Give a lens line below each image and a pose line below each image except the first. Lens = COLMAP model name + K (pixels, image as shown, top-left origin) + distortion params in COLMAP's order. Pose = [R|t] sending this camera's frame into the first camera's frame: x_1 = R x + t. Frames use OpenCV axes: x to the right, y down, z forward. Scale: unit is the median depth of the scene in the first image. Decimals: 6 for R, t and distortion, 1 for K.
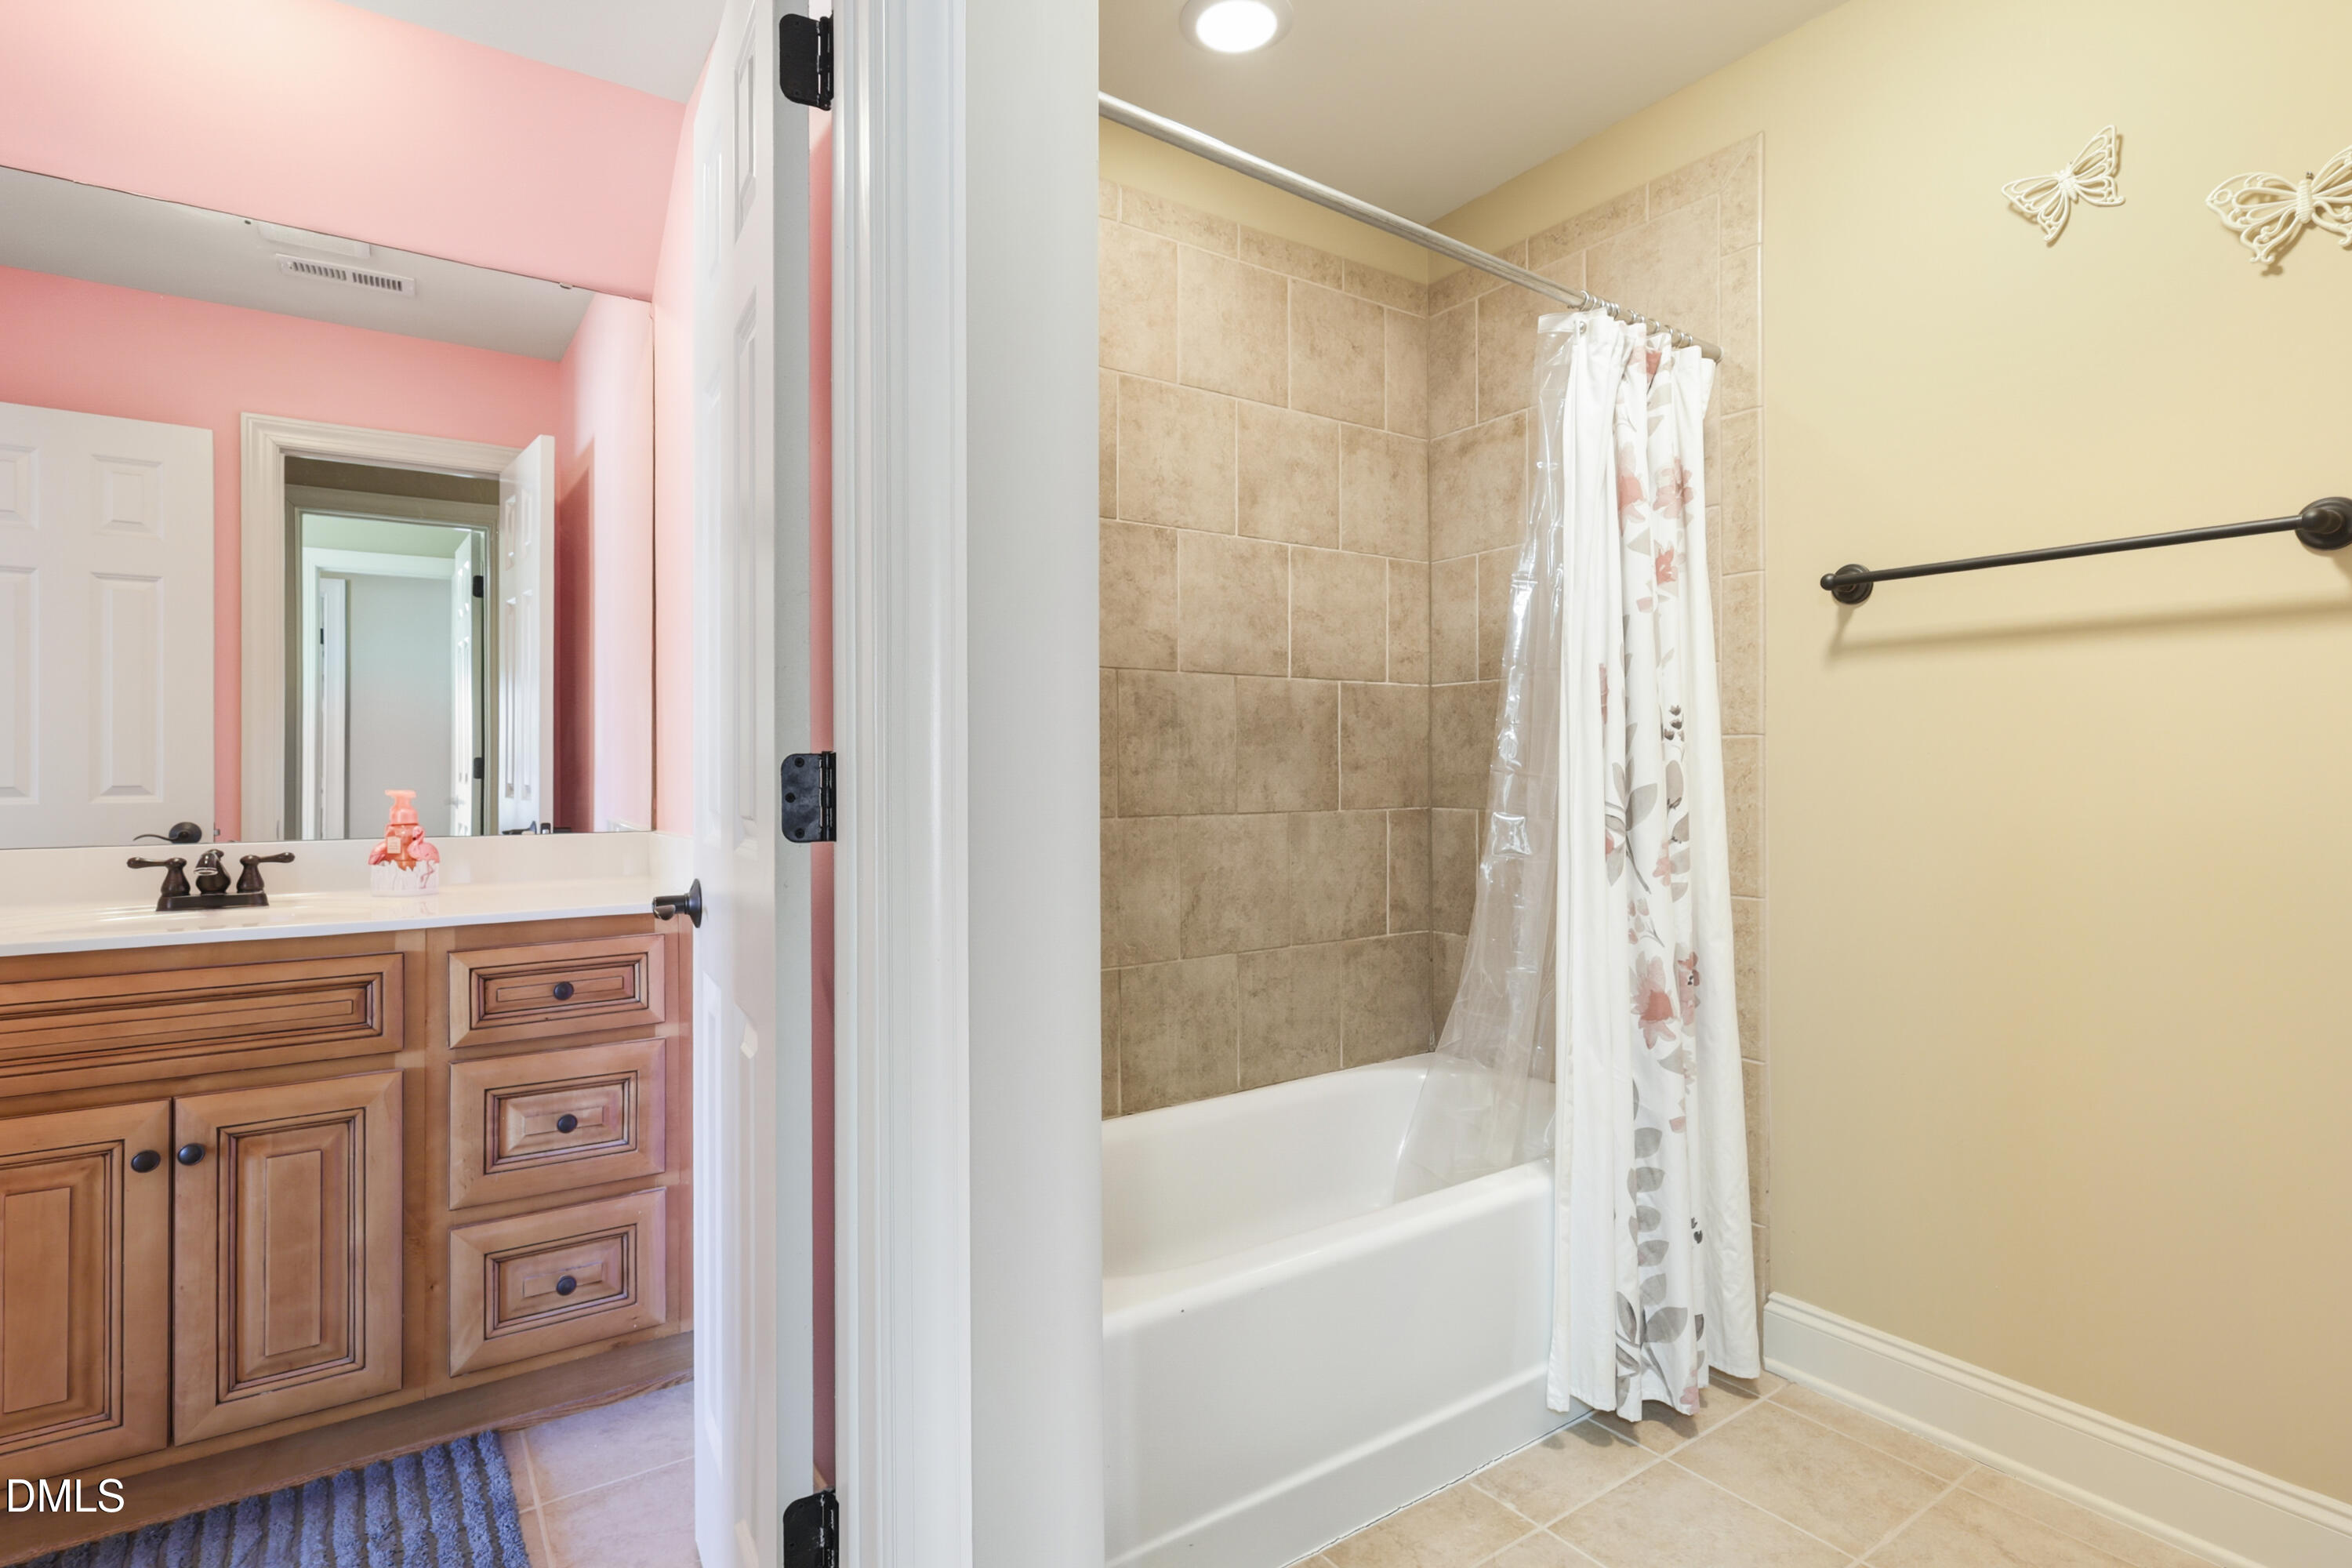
lens RADIAL K [[1176.5, 0, 1180.4], [0, 1176.5, 754.9], [0, 0, 1]] dist [0.001877, 0.000831]
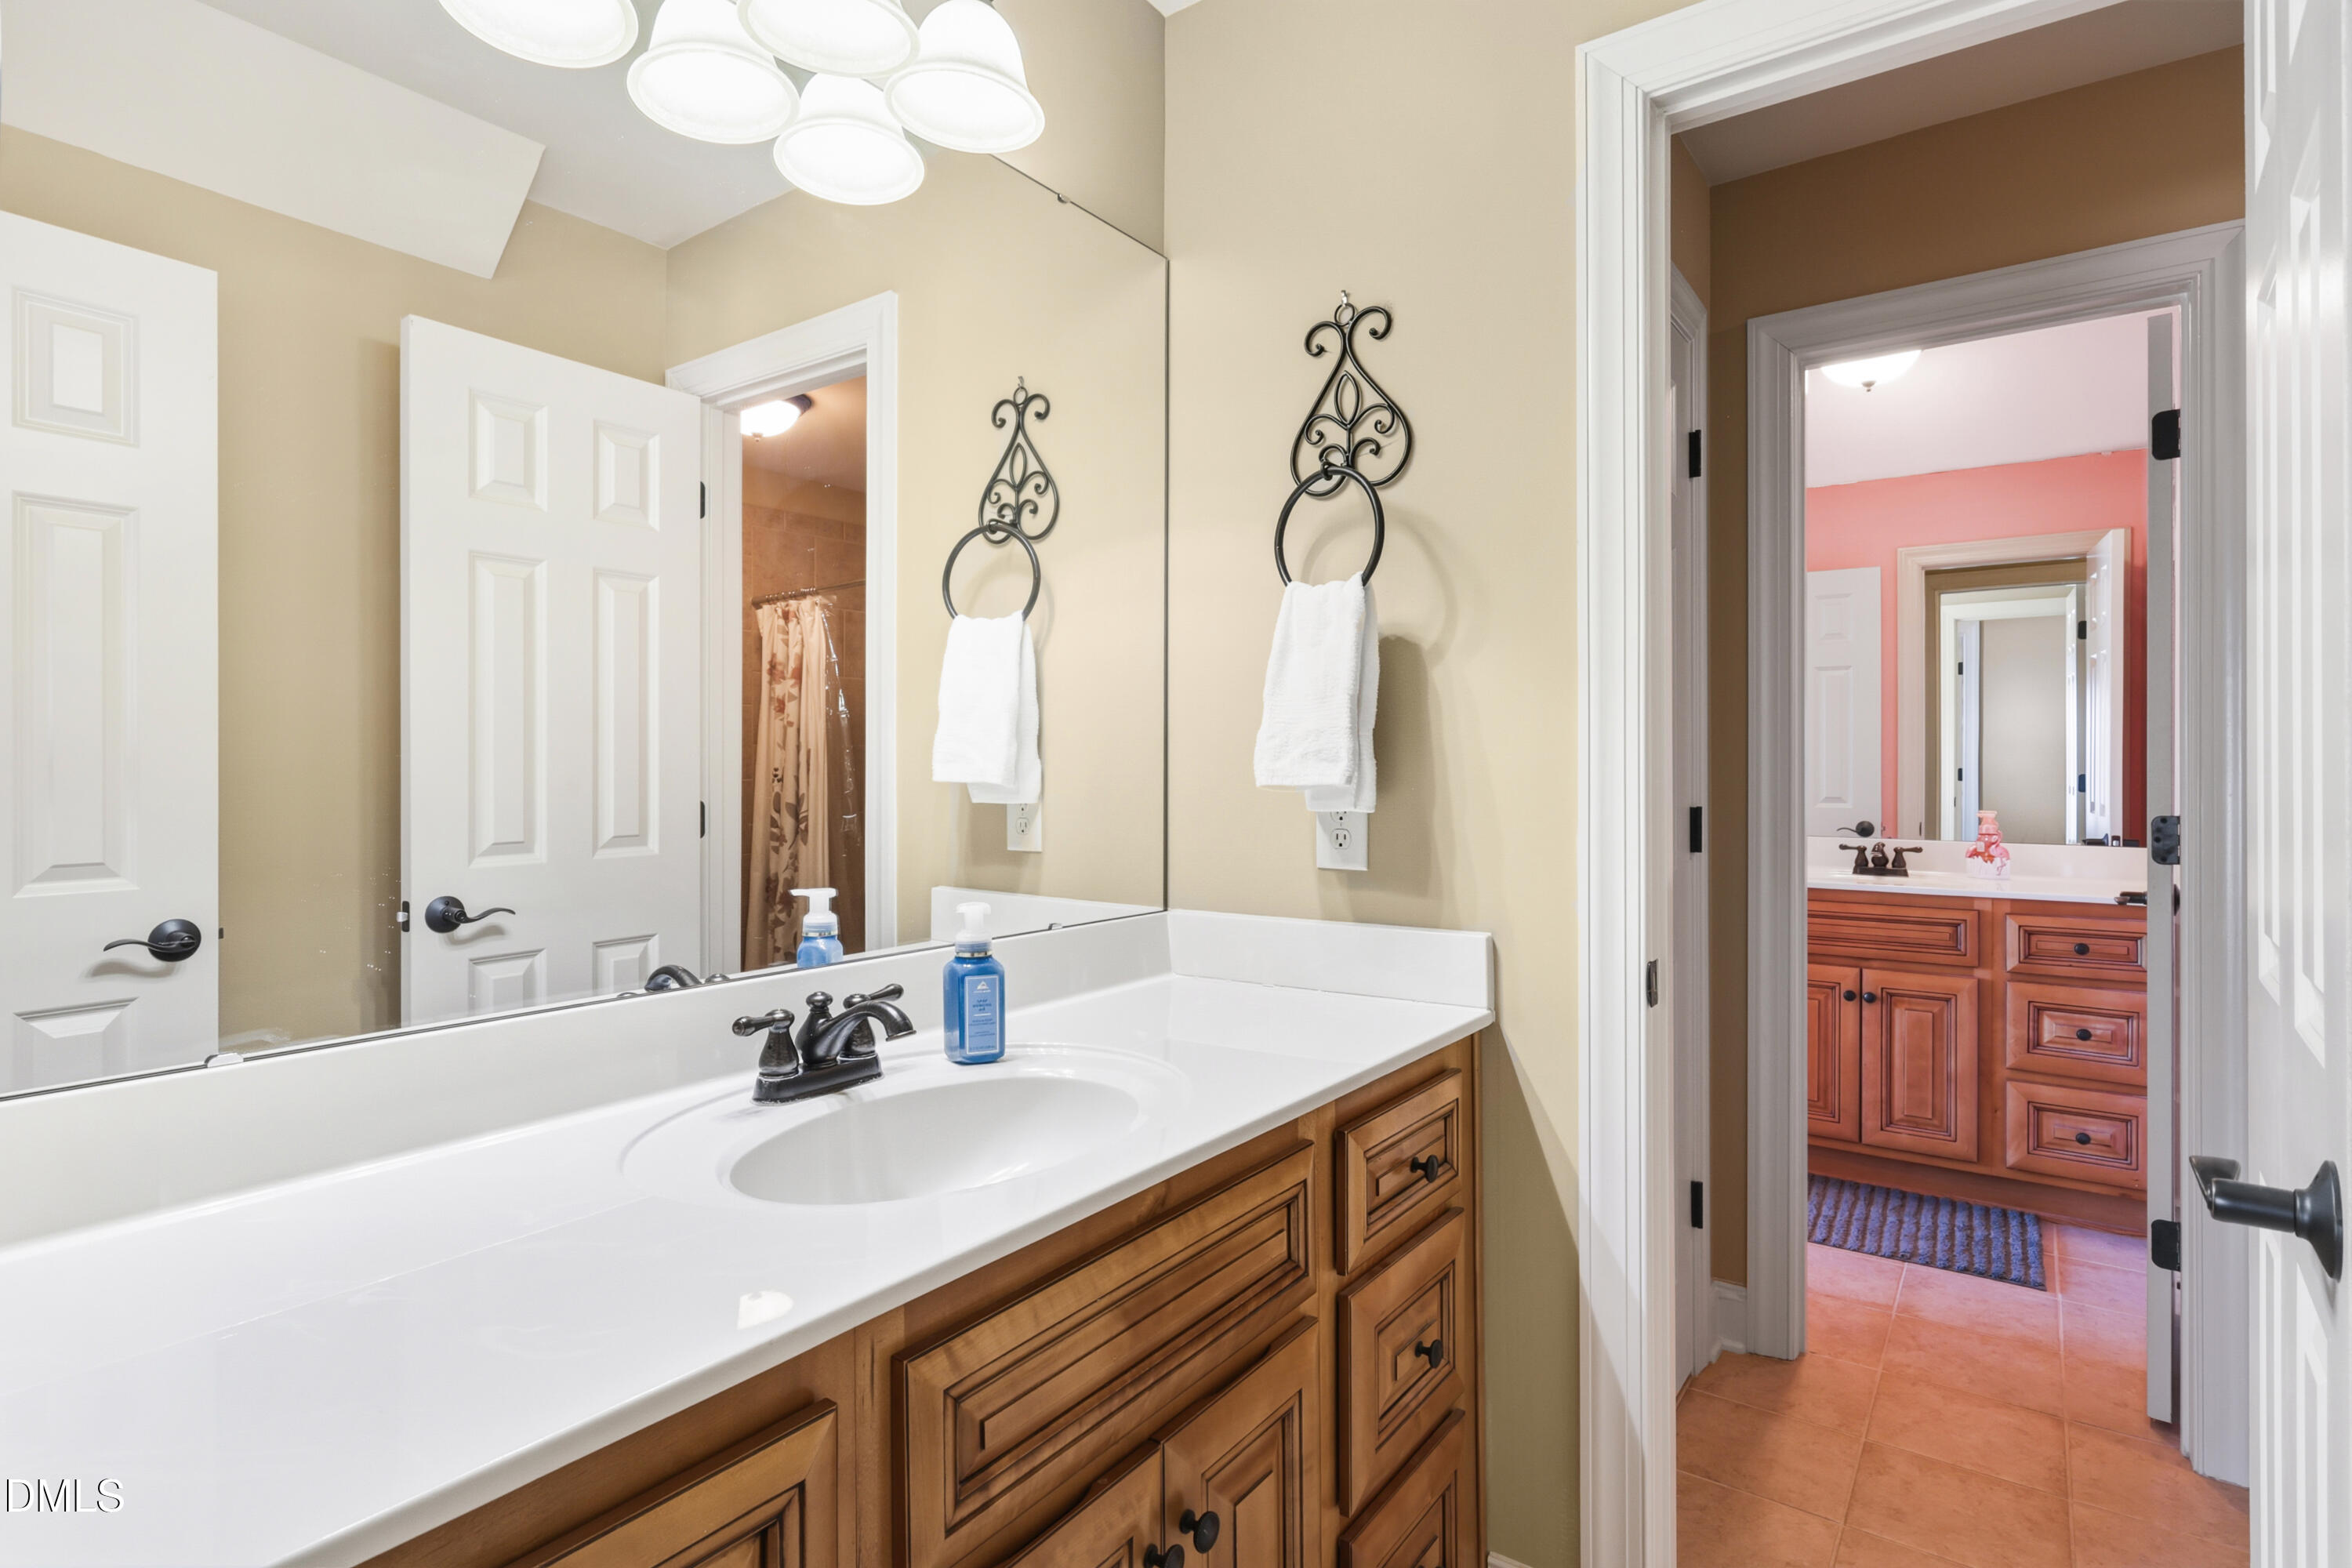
lens RADIAL K [[1170.3, 0, 1185.9], [0, 1170.3, 775.6], [0, 0, 1]] dist [-0.003253, 0.000569]
pose [[0.339129, 0.012825, -0.940652, 0.521354], [0.009724, 0.999806, 0.017137, -0.065648], [0.940690, -0.014958, 0.338938, -0.628818]]
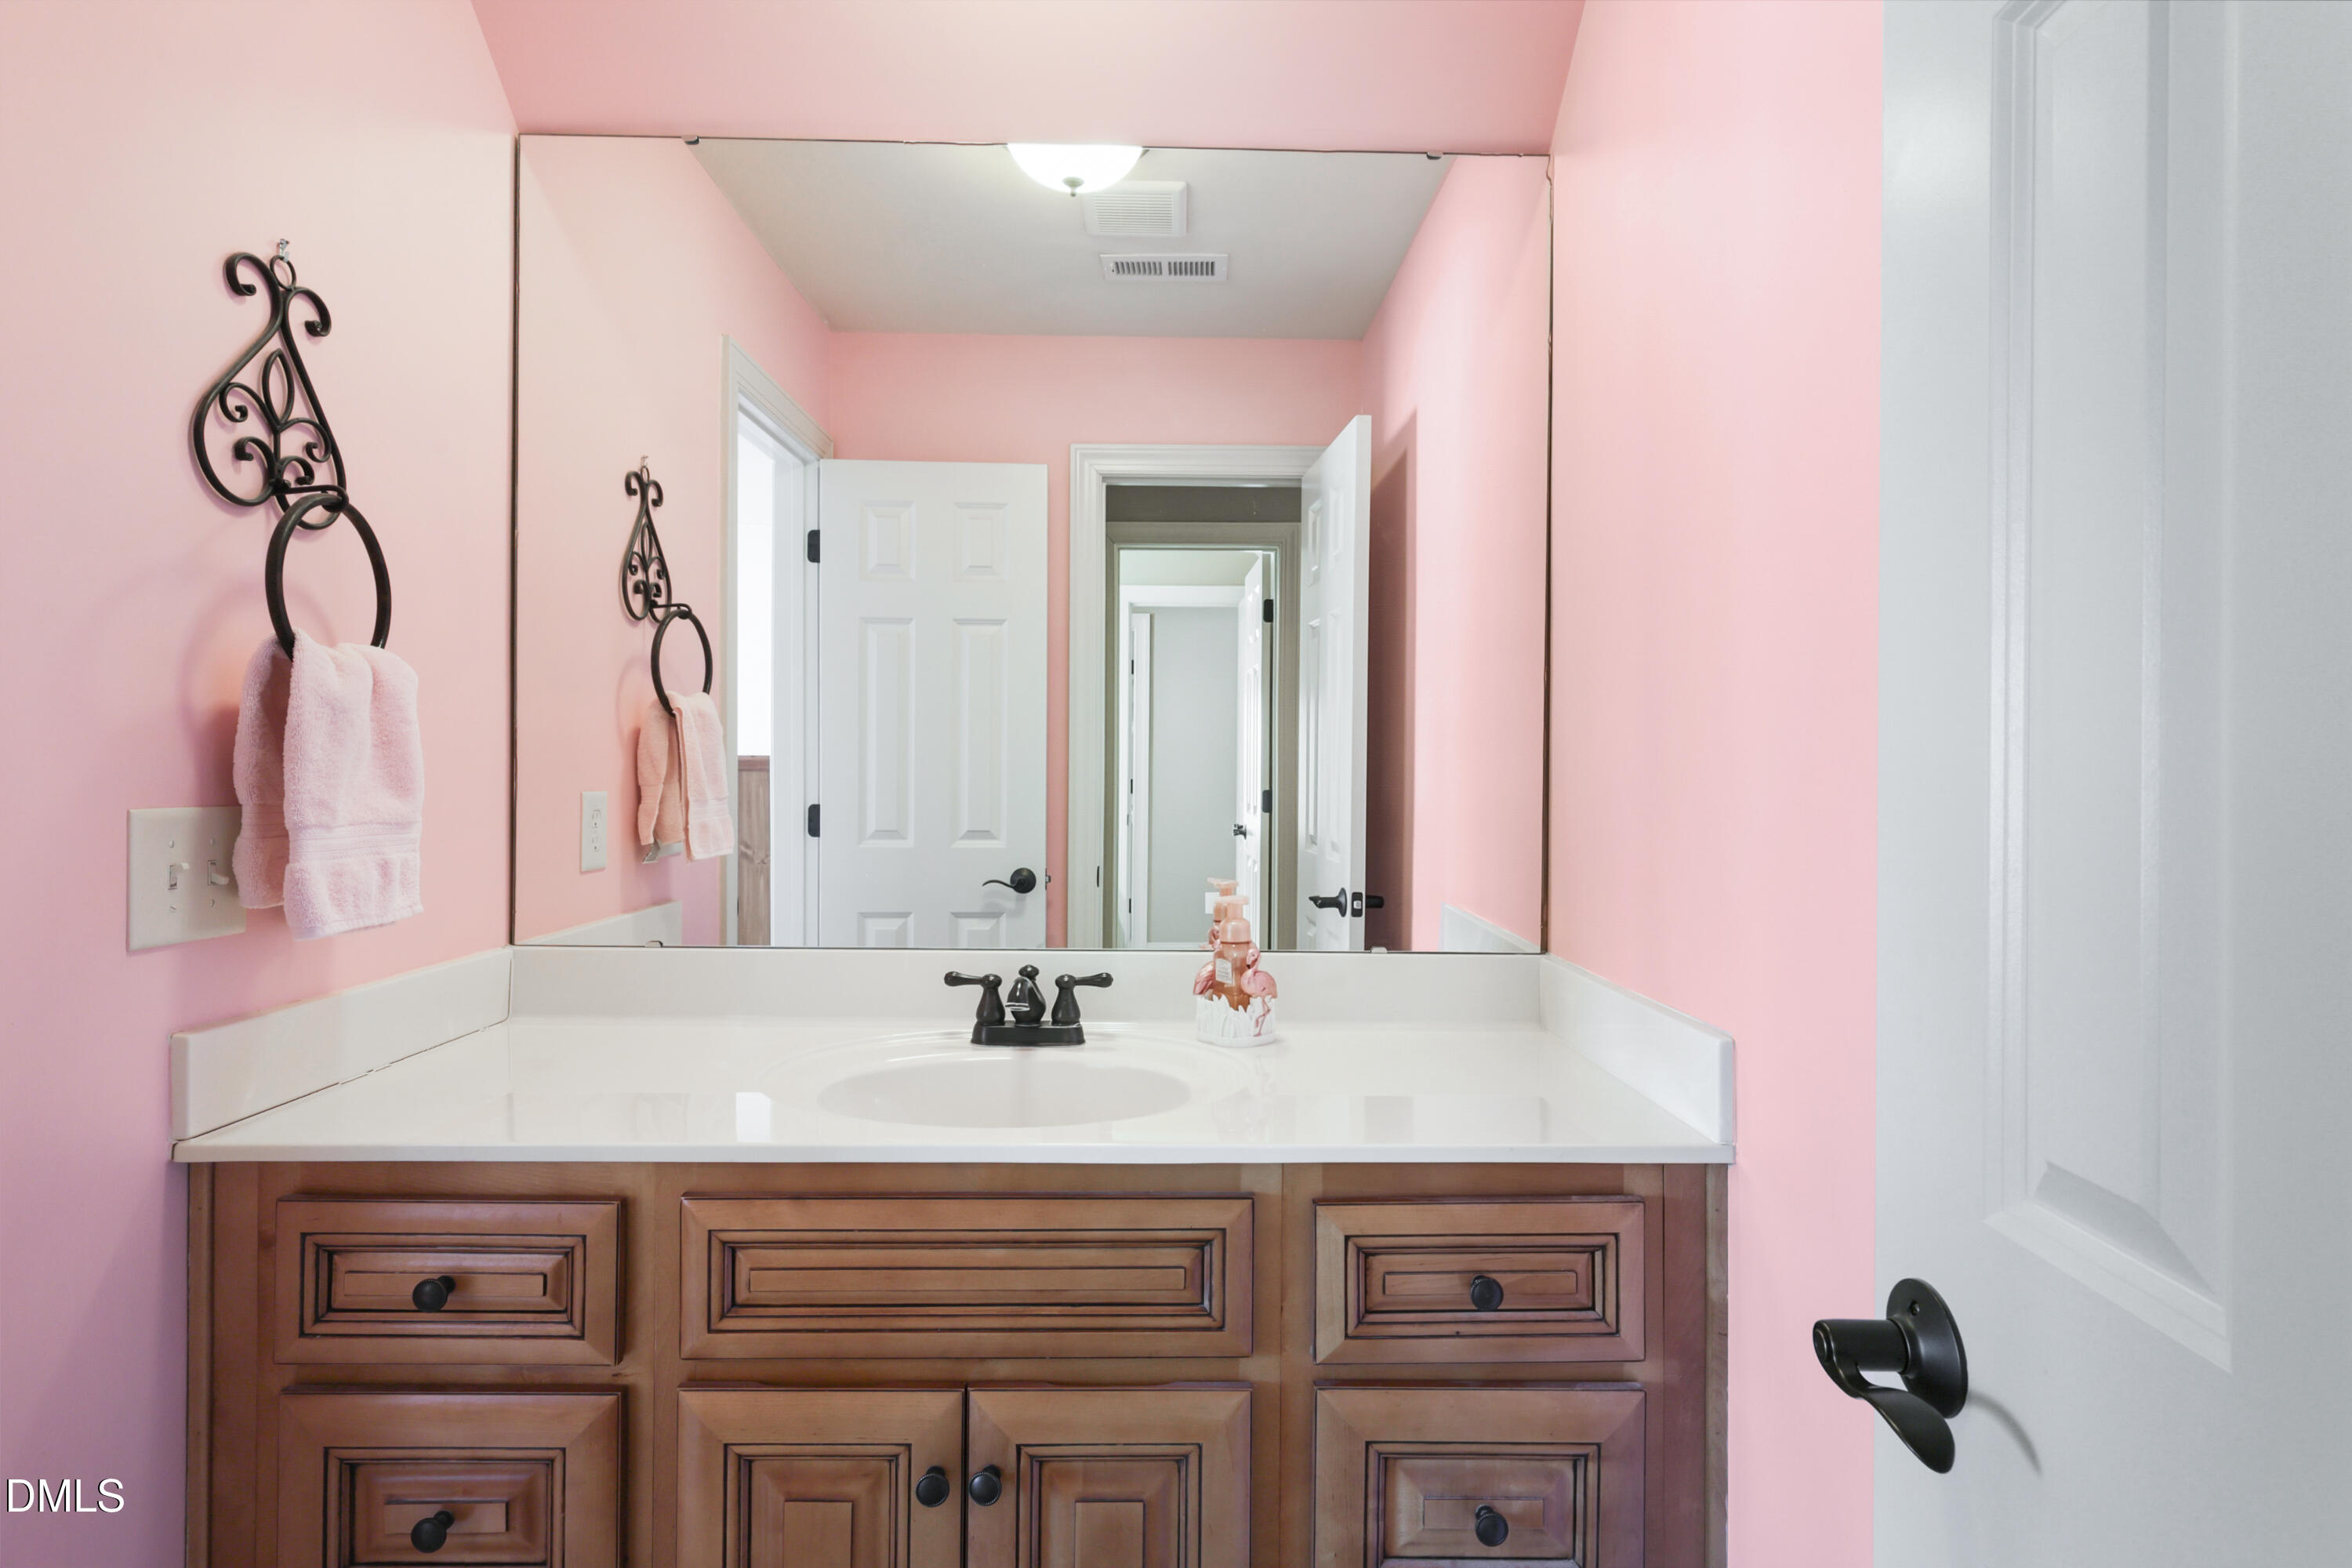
lens RADIAL K [[1176.5, 0, 1180.4], [0, 1176.5, 754.9], [0, 0, 1]] dist [0.001877, 0.000831]
pose [[0.832855, 0.002738, -0.553484, -0.333446], [-0.005612, 0.999978, -0.003498, -0.058963], [0.553463, 0.006019, 0.832852, 0.441262]]
